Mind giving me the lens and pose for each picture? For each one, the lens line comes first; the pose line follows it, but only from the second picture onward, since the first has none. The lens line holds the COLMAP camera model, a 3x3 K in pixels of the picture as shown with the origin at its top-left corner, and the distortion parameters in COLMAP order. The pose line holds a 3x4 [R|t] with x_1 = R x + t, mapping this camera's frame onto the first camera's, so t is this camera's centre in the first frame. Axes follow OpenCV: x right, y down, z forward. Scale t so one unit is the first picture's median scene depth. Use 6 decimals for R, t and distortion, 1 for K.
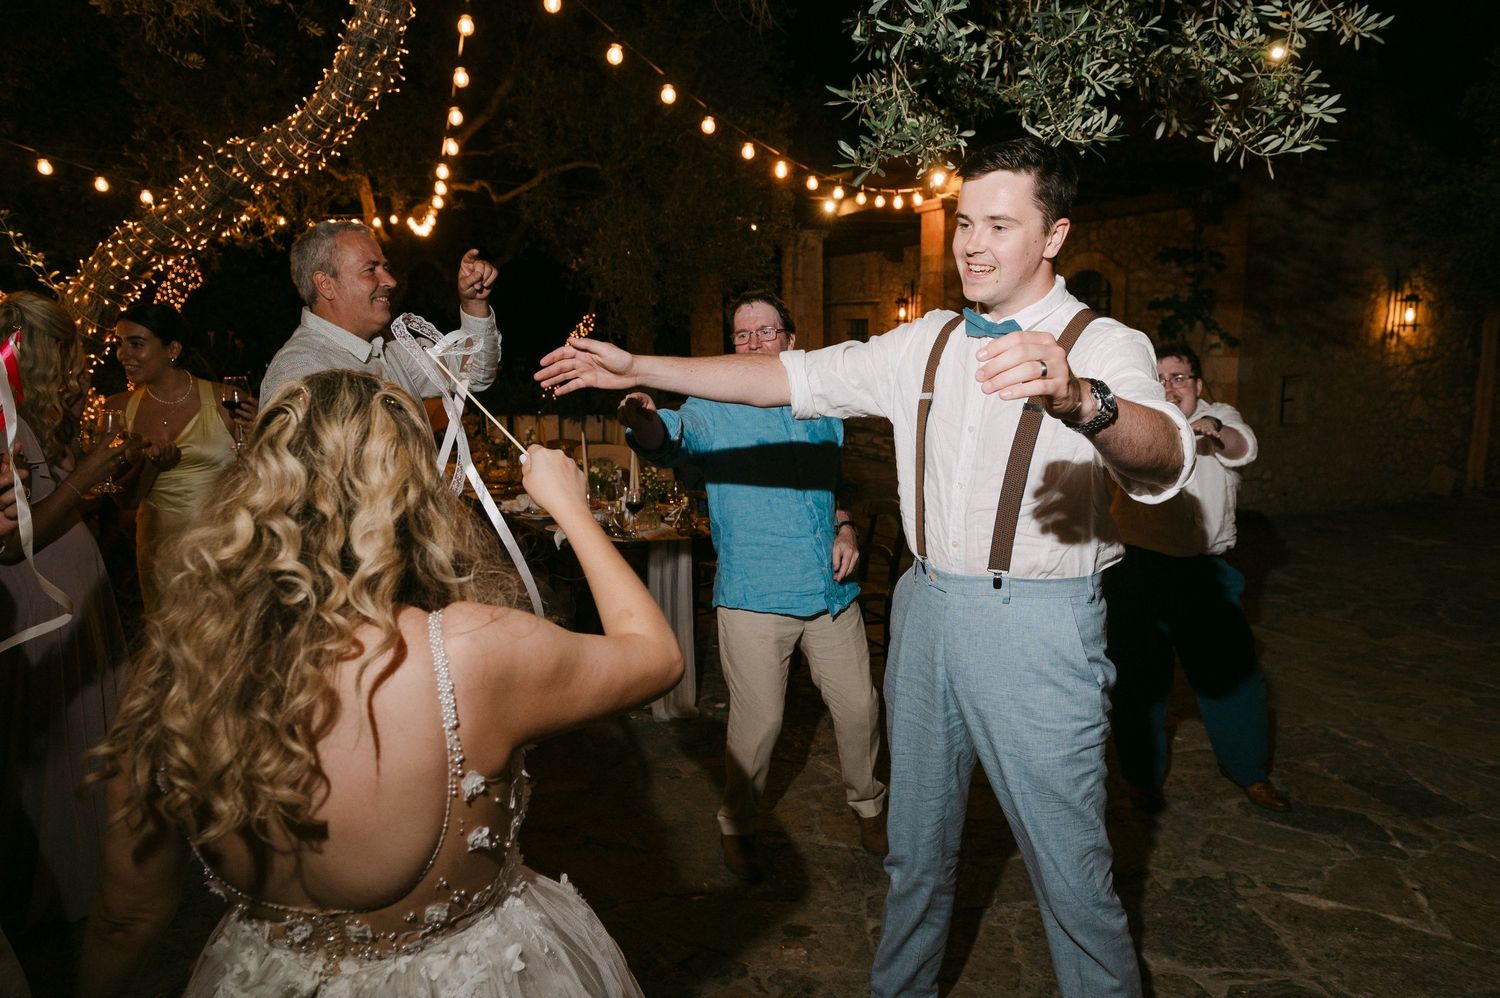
lens RADIAL K [[1035.7, 0, 760.1], [0, 1035.7, 499.6], [0, 0, 1]] dist [-0.009773, -0.004387]
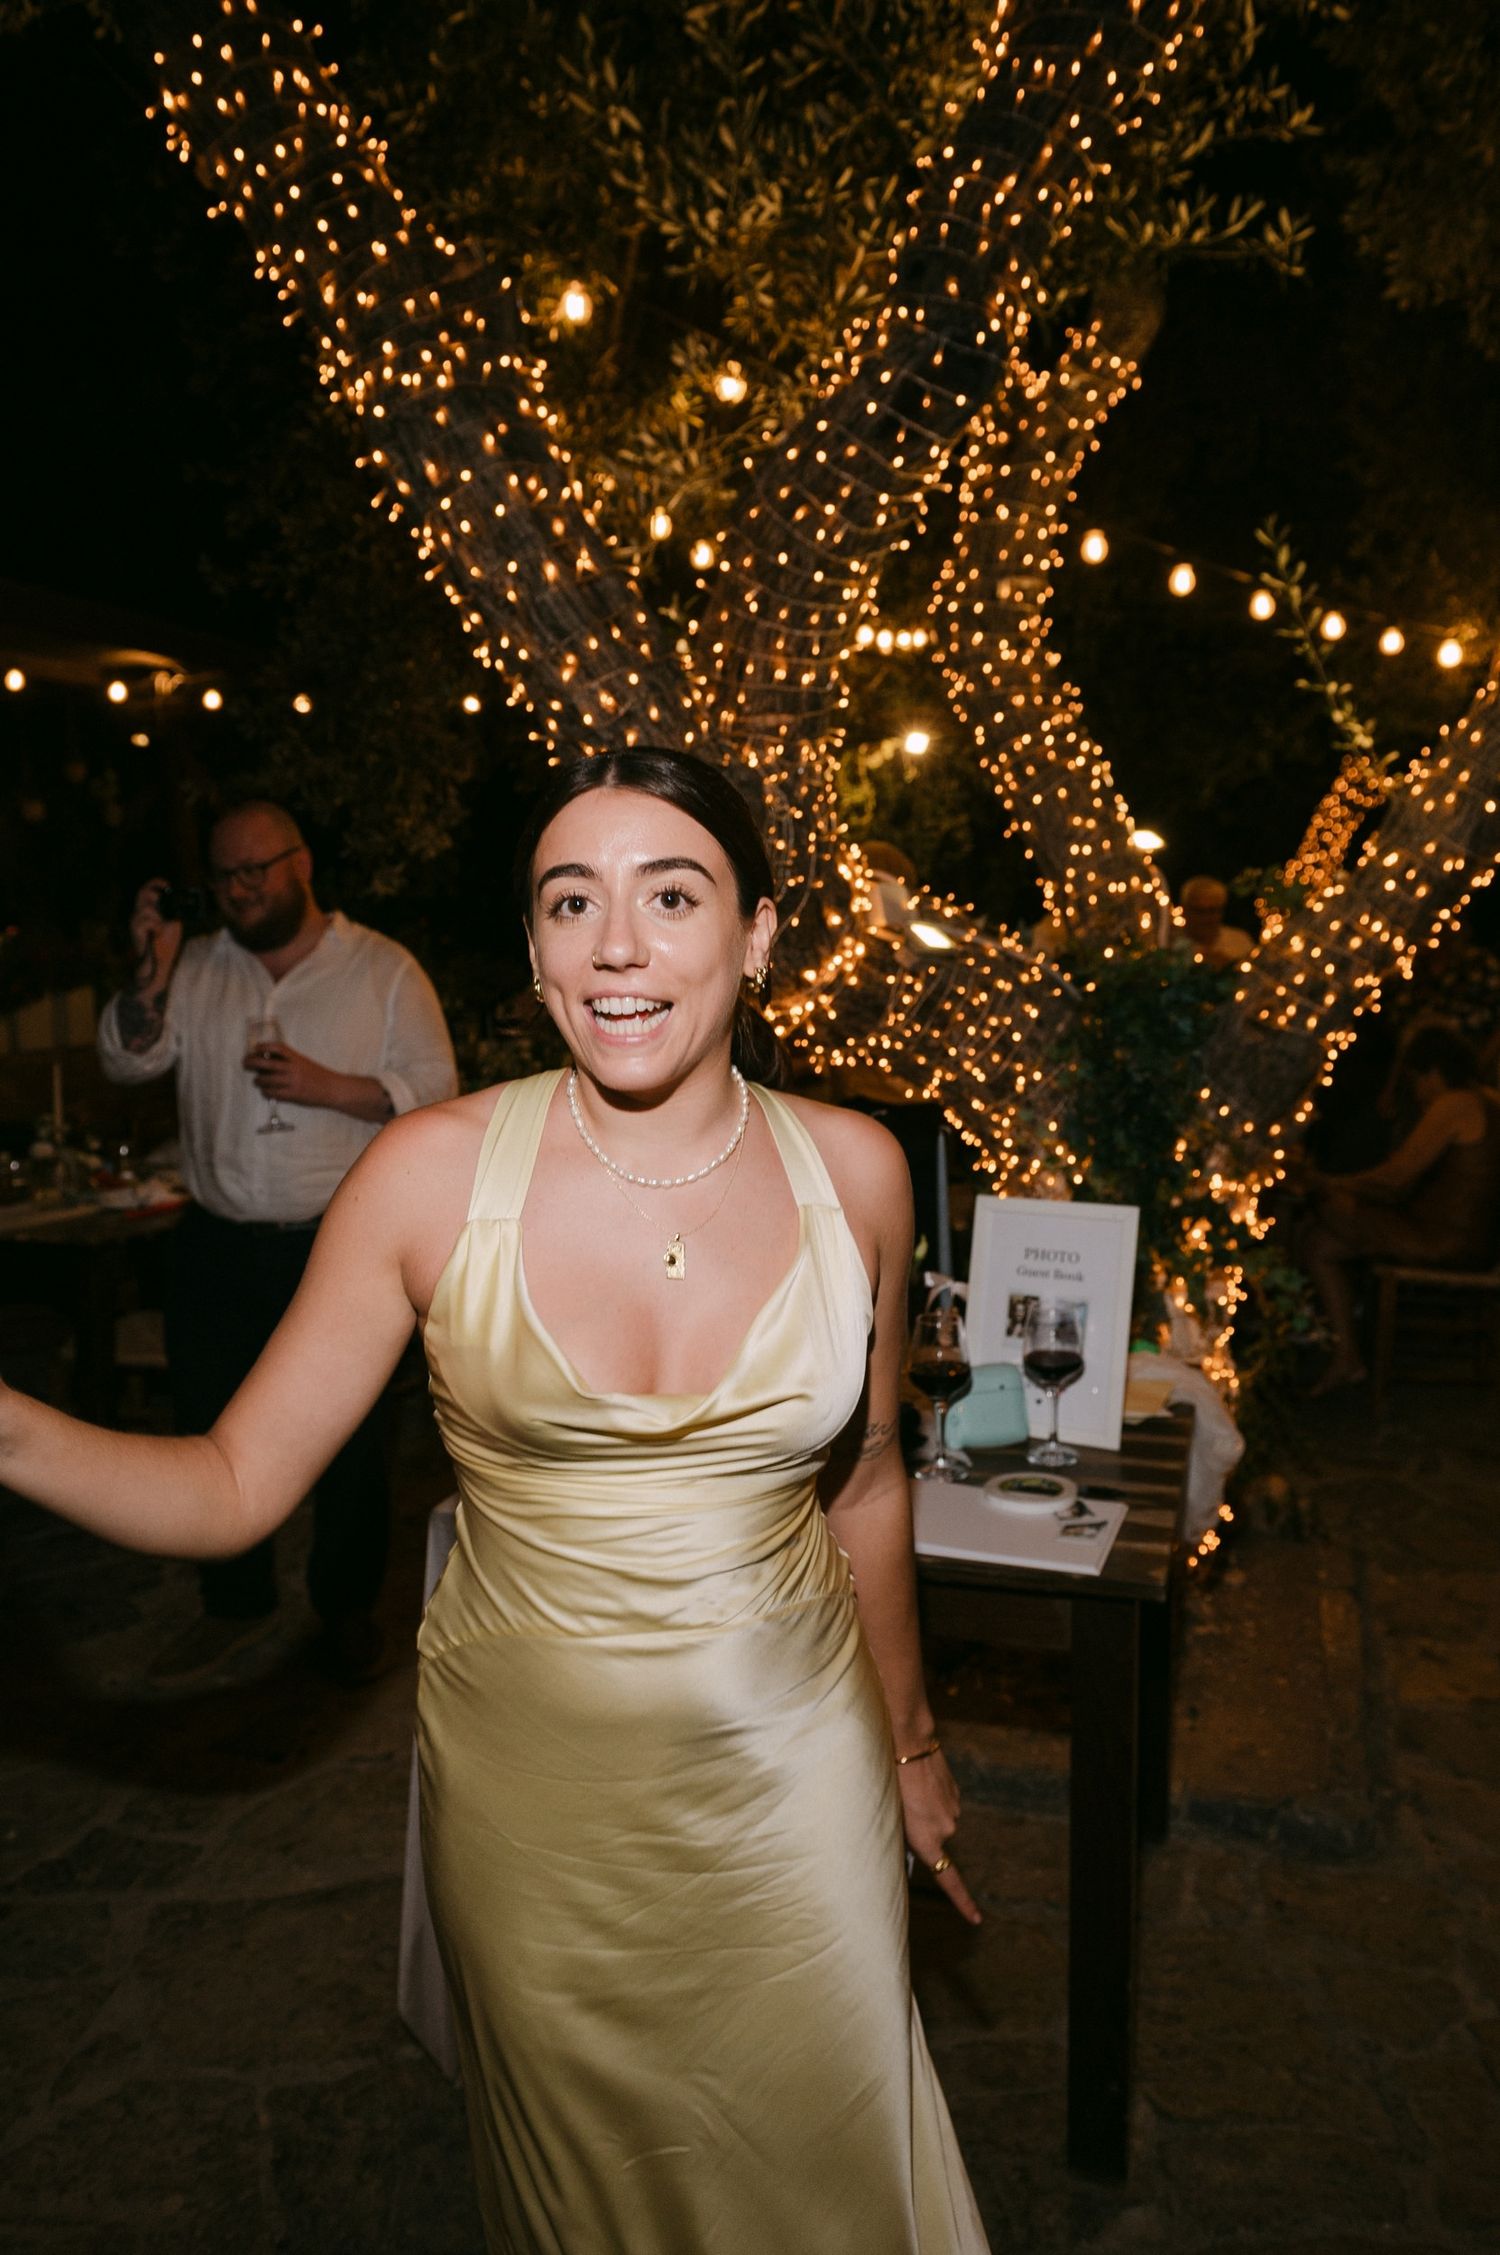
lens RADIAL K [[1641.1, 0, 741.1], [0, 1641.1, 1120.4], [0, 0, 1]] dist [-0.006704, -0.005641]
pose [[0.697711, 0.074033, -0.712544, -0.214336], [-0.083824, 0.996250, 0.021432, -0.017347], [0.711459, 0.044775, 0.701300, 0.127903]]
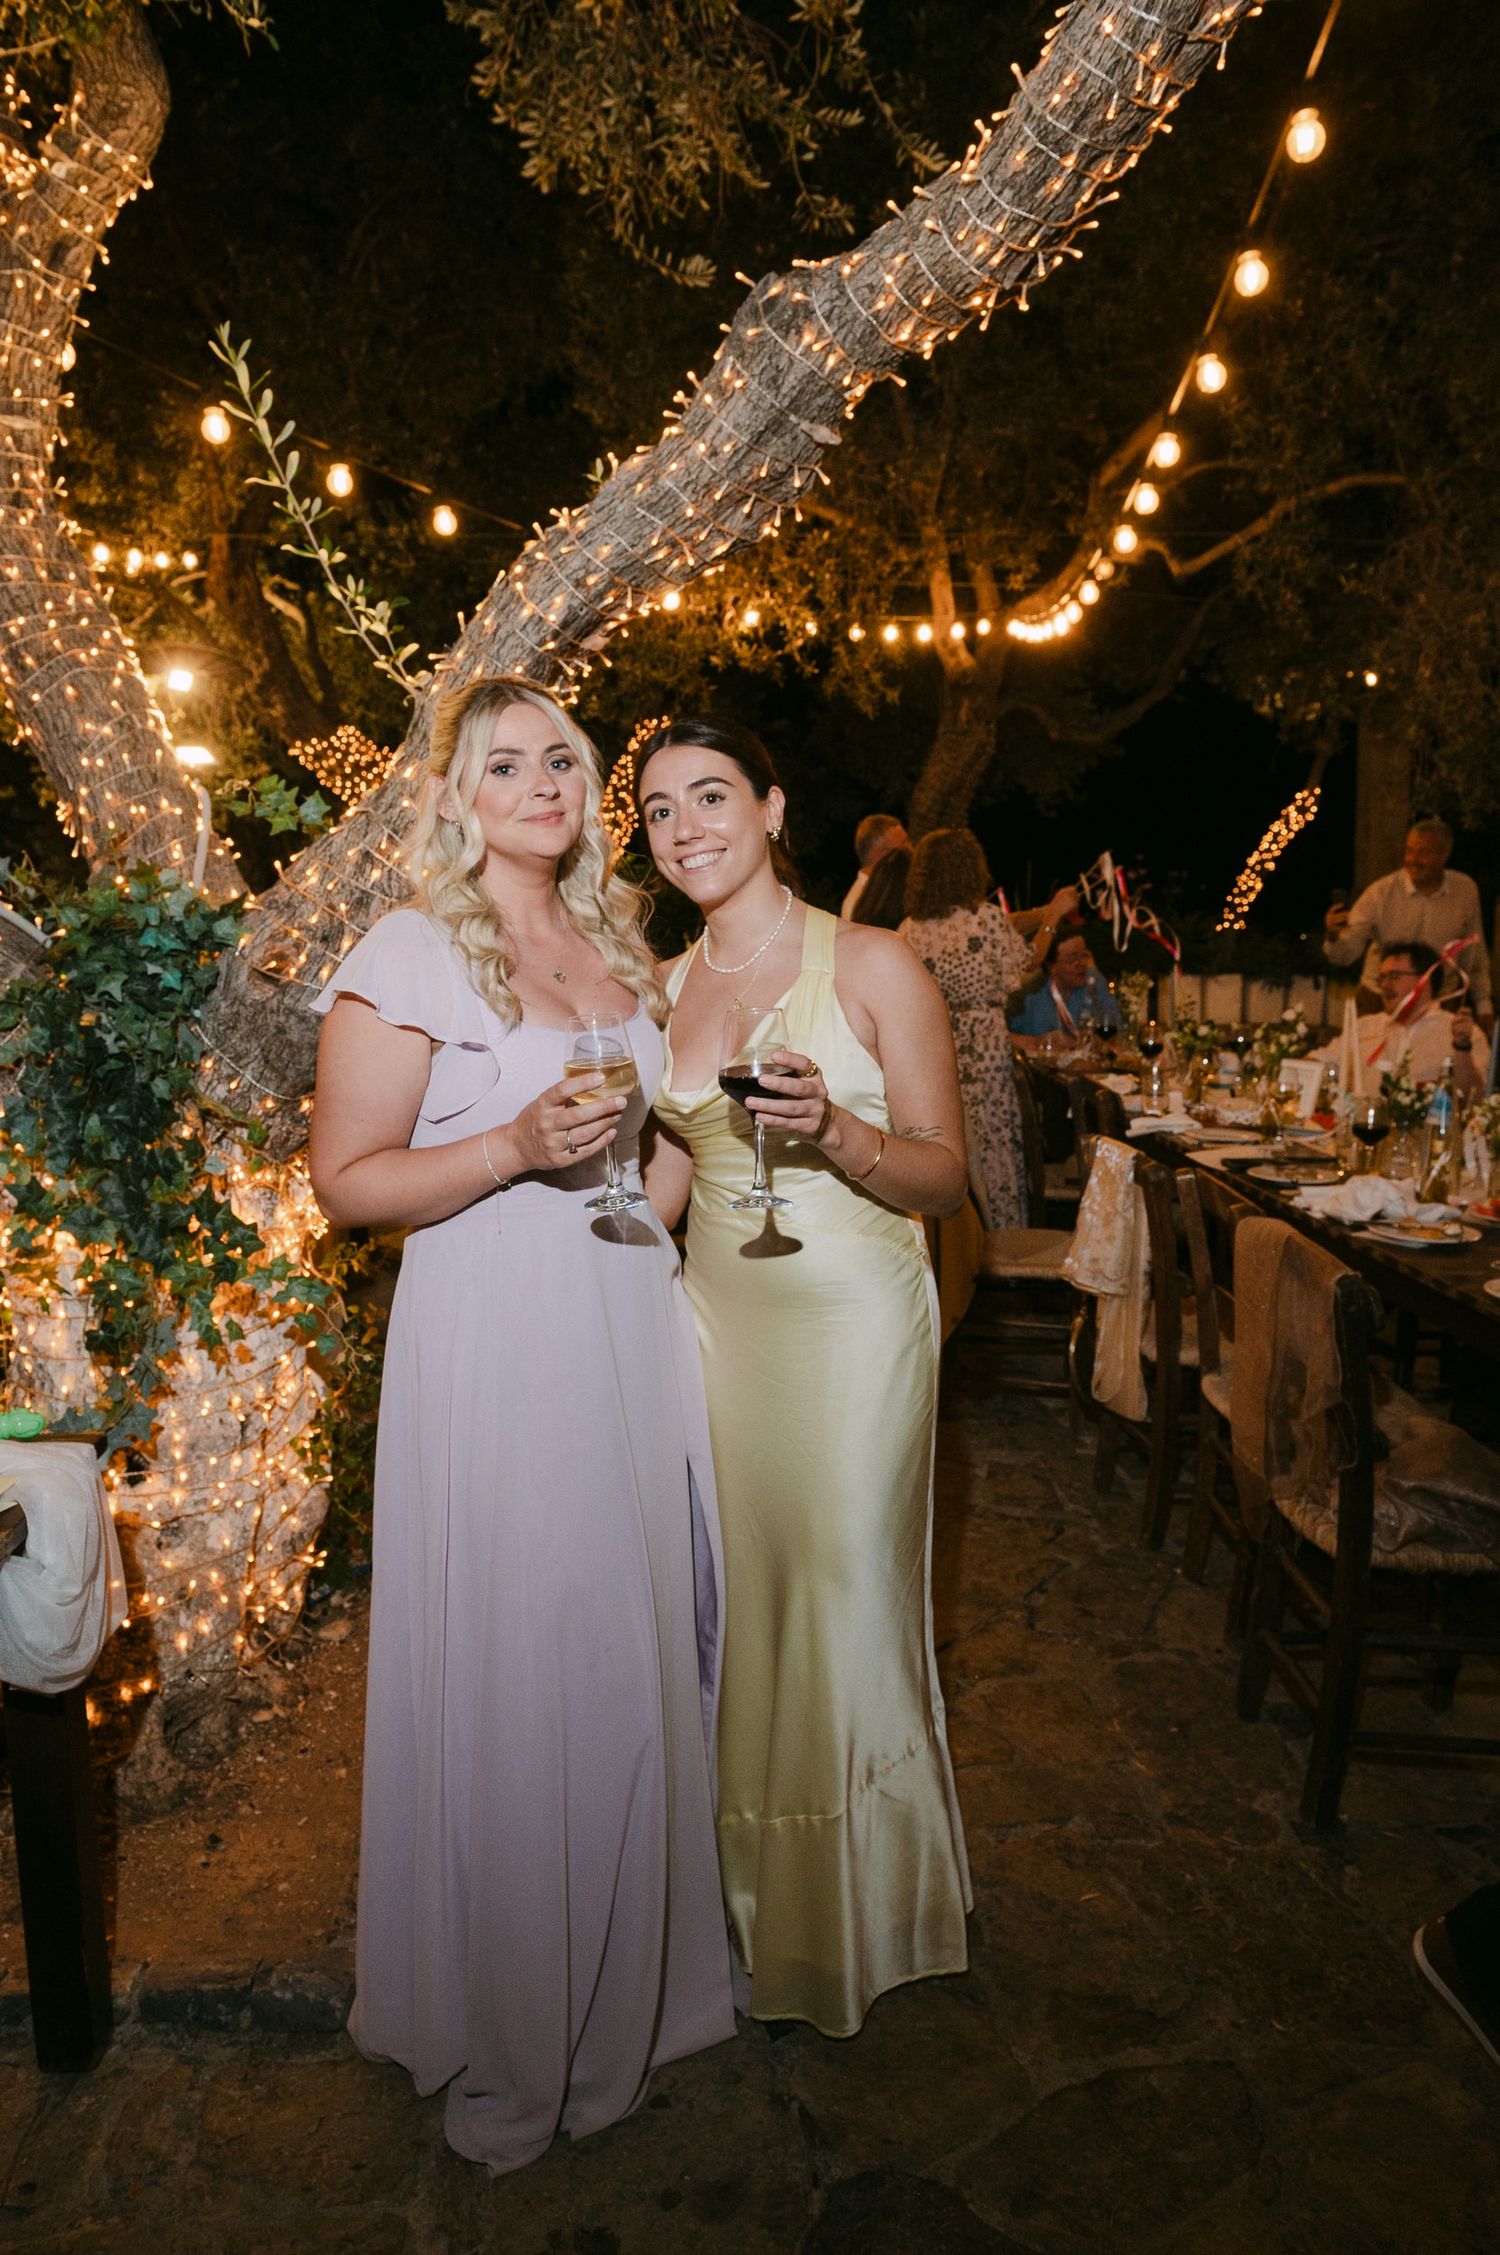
lens RADIAL K [[1557.0, 0, 749.7], [0, 1557.0, 1115.7], [0, 0, 1]] dist [-0.009773, -0.004387]
pose [[0.906614, 0.052932, -0.418627, -0.189710], [-0.047593, 0.998598, 0.023194, -0.031869], [0.419268, -0.001104, 0.907862, 0.326496]]
